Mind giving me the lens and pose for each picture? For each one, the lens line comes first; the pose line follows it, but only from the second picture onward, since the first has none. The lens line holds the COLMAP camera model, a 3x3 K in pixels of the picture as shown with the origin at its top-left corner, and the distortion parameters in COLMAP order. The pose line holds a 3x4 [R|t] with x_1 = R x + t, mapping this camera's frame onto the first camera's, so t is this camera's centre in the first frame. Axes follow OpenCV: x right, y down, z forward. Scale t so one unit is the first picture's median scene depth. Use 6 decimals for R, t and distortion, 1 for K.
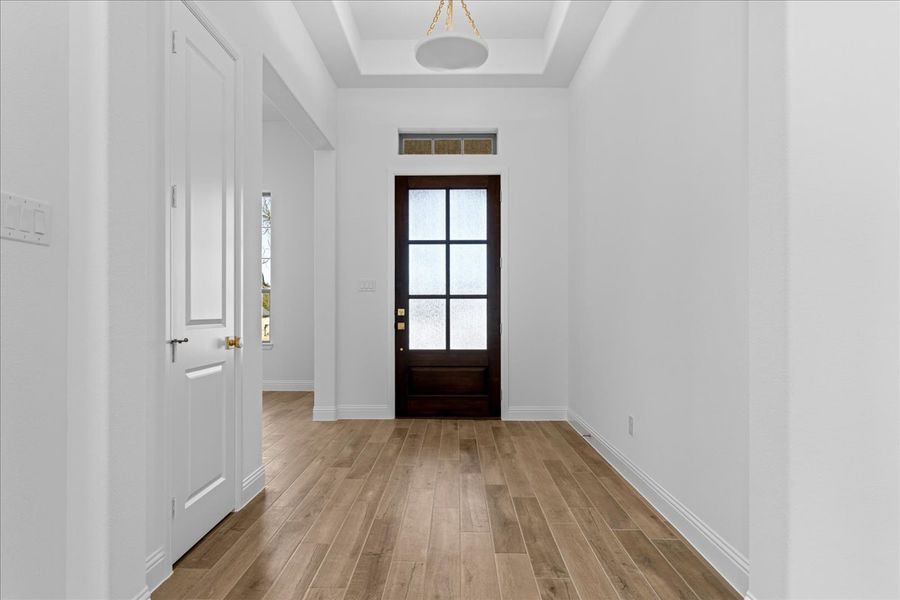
lens RADIAL K [[491.6, 0, 450.0], [0, 491.6, 300.0], [0, 0, 1]] dist [-0.000676, -0.000075]
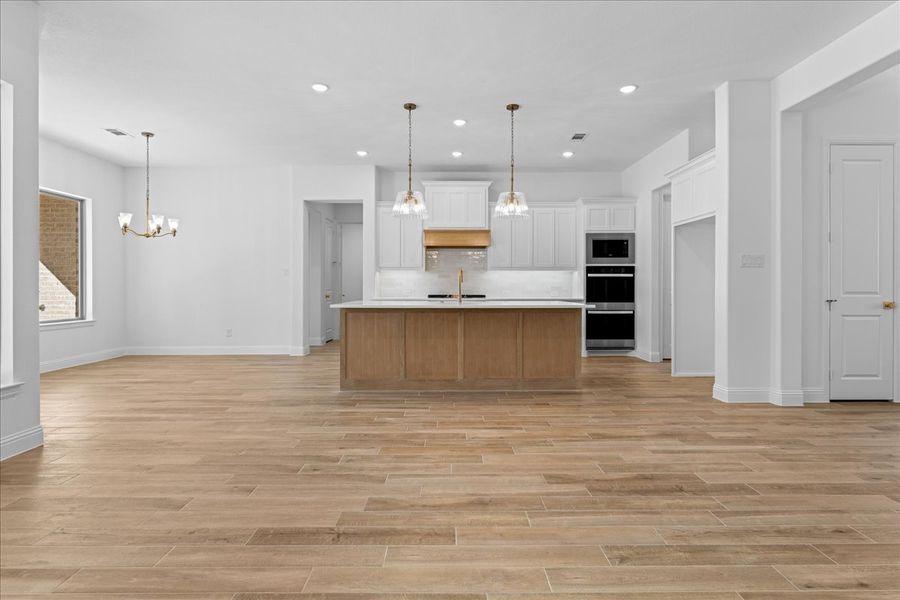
lens RADIAL K [[462.0, 0, 446.8], [0, 462.0, 288.8], [0, 0, 1]] dist [-0.000272, -0.000997]
pose [[0.015769, 0.001039, -0.999875, 0.658999], [0.019683, 0.999805, 0.001349, -0.003590], [0.999682, -0.019701, 0.015746, -0.335583]]
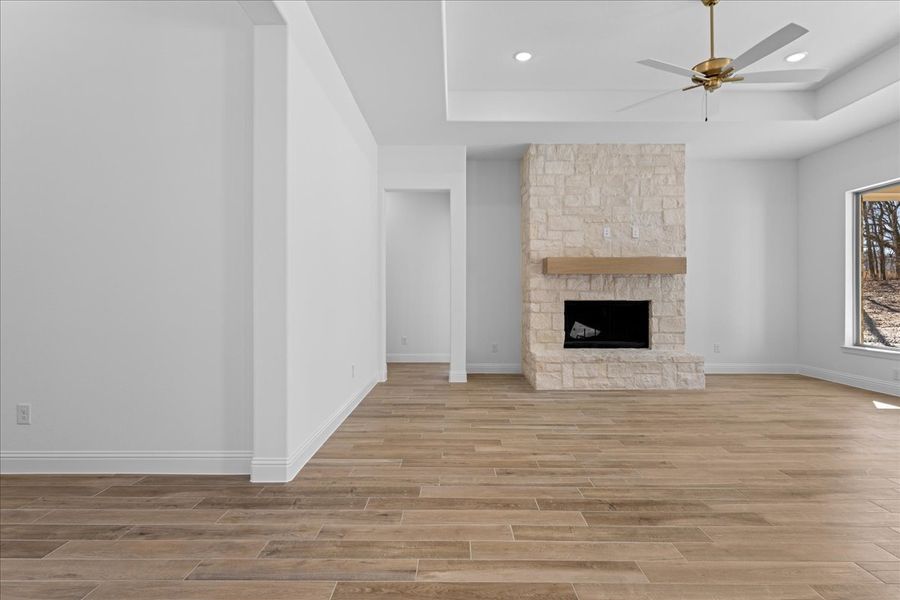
lens RADIAL K [[469.8, 0, 451.8], [0, 469.8, 306.5], [0, 0, 1]] dist [0.000301, 0.000063]
pose [[-0.011850, -0.024349, 0.999633, -0.360912], [-0.022190, 0.999464, 0.024082, 0.002379], [-0.999684, -0.021897, -0.012384, 0.116737]]
